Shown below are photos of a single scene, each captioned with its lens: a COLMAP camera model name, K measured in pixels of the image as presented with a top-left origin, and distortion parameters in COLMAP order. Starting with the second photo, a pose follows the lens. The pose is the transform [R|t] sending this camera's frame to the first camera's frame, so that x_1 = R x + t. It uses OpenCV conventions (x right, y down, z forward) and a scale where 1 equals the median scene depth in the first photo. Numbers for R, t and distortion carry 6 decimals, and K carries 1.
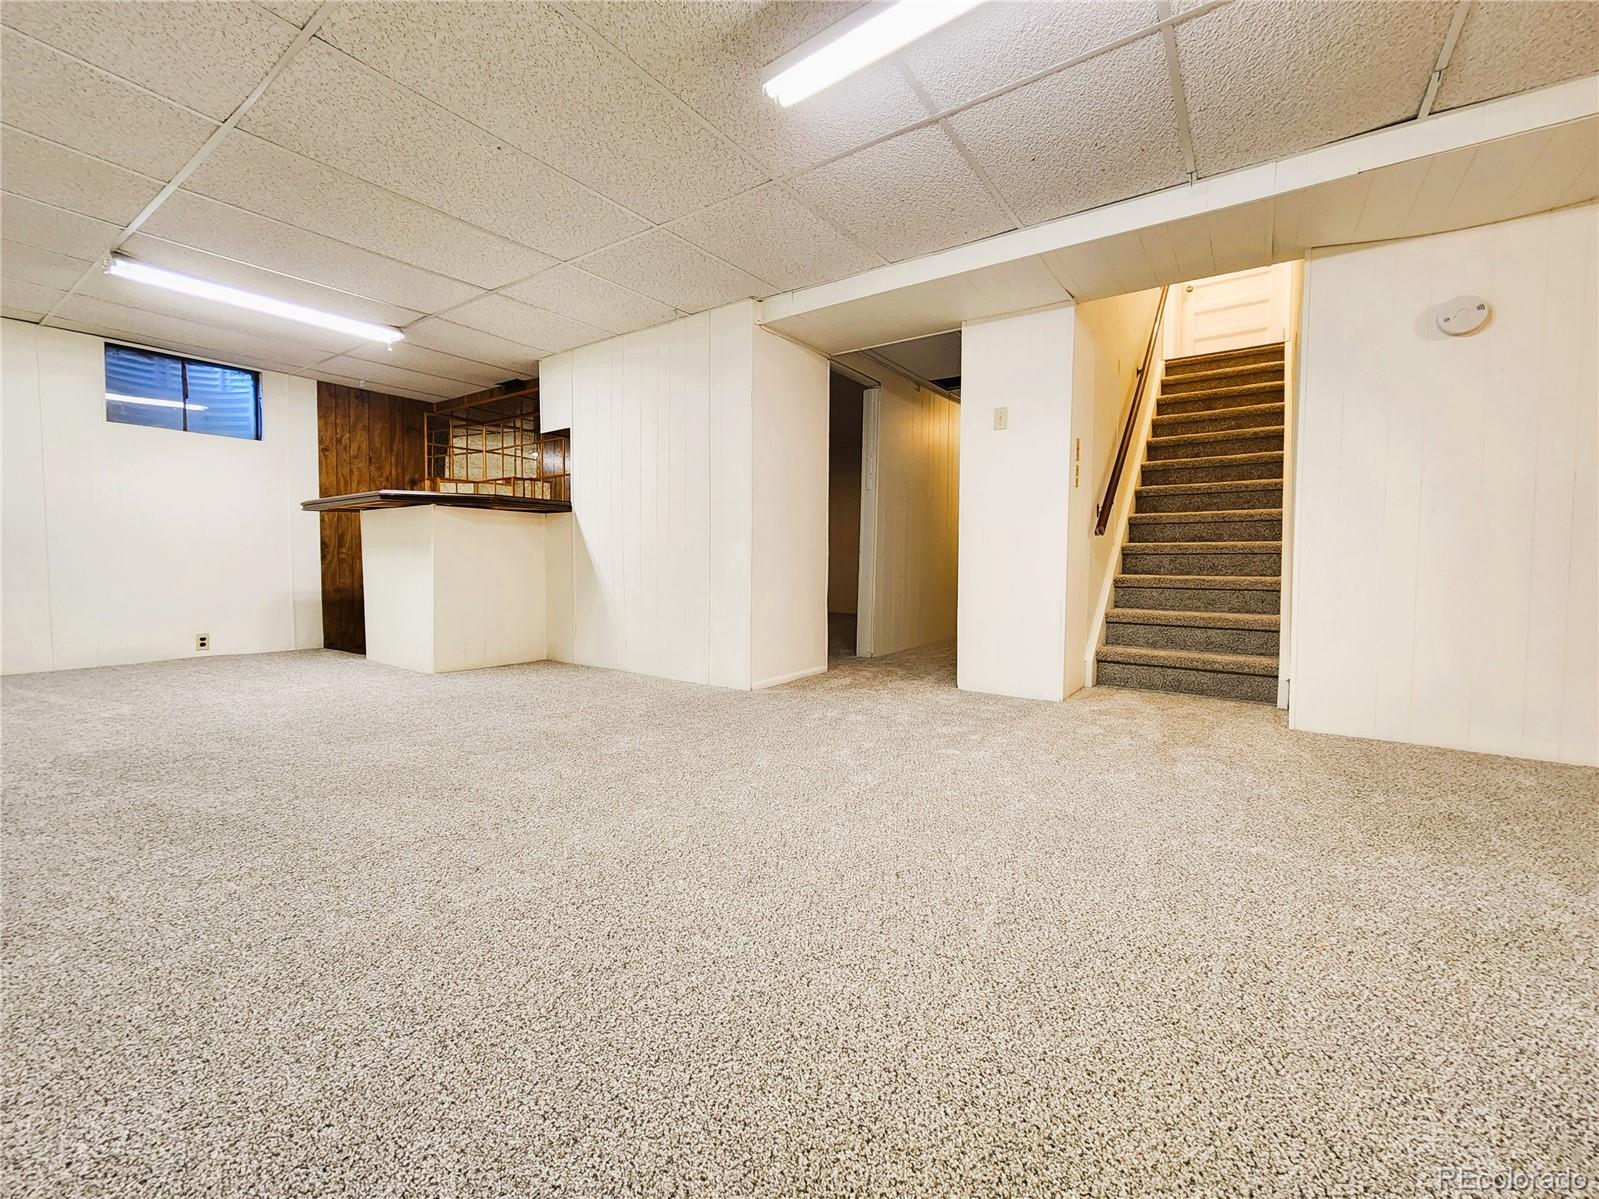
lens RADIAL K [[661.8, 0, 800.0], [0, 661.8, 588.4], [0, 0, 1]] dist [0.003867, 0.000352]
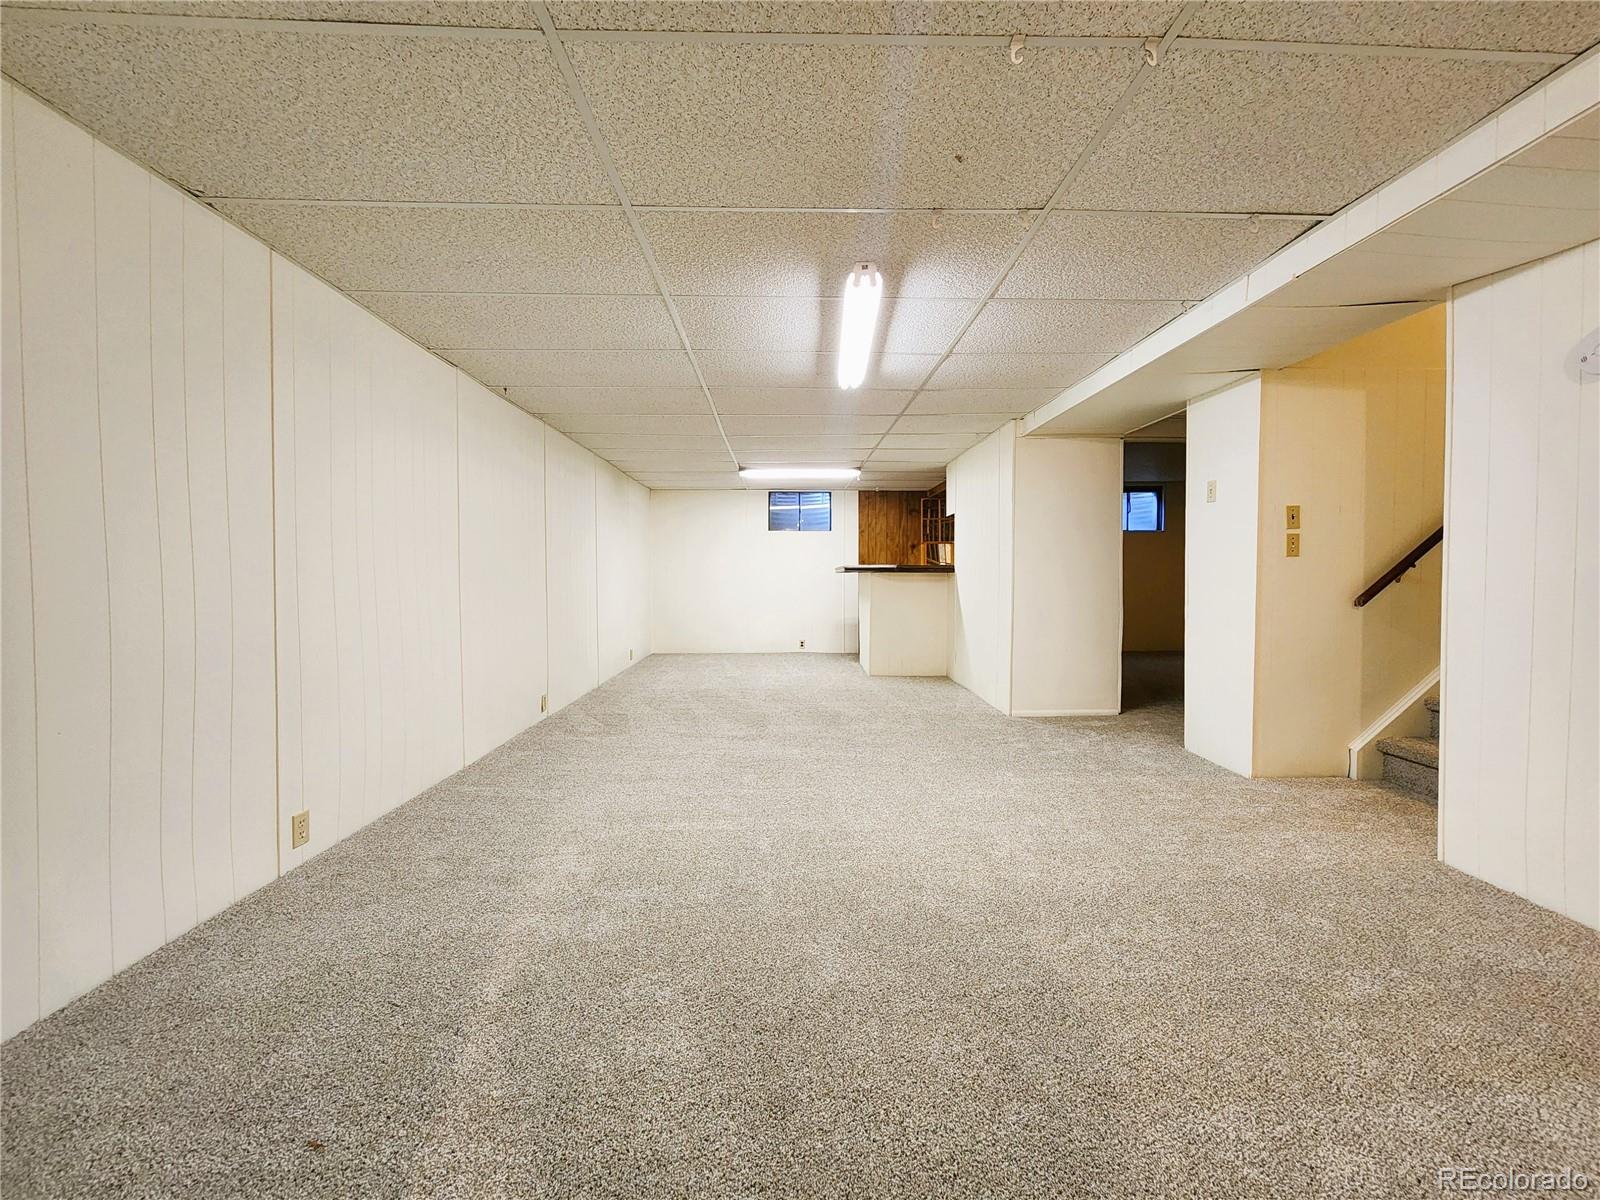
lens RADIAL K [[662.2, 0, 801.7], [0, 662.2, 596.2], [0, 0, 1]] dist [0.003867, 0.000352]
pose [[0.590272, 0.020868, -0.806935, 0.603817], [-0.028935, 0.999570, 0.004684, -0.064223], [0.806686, 0.020583, 0.590622, -0.090067]]
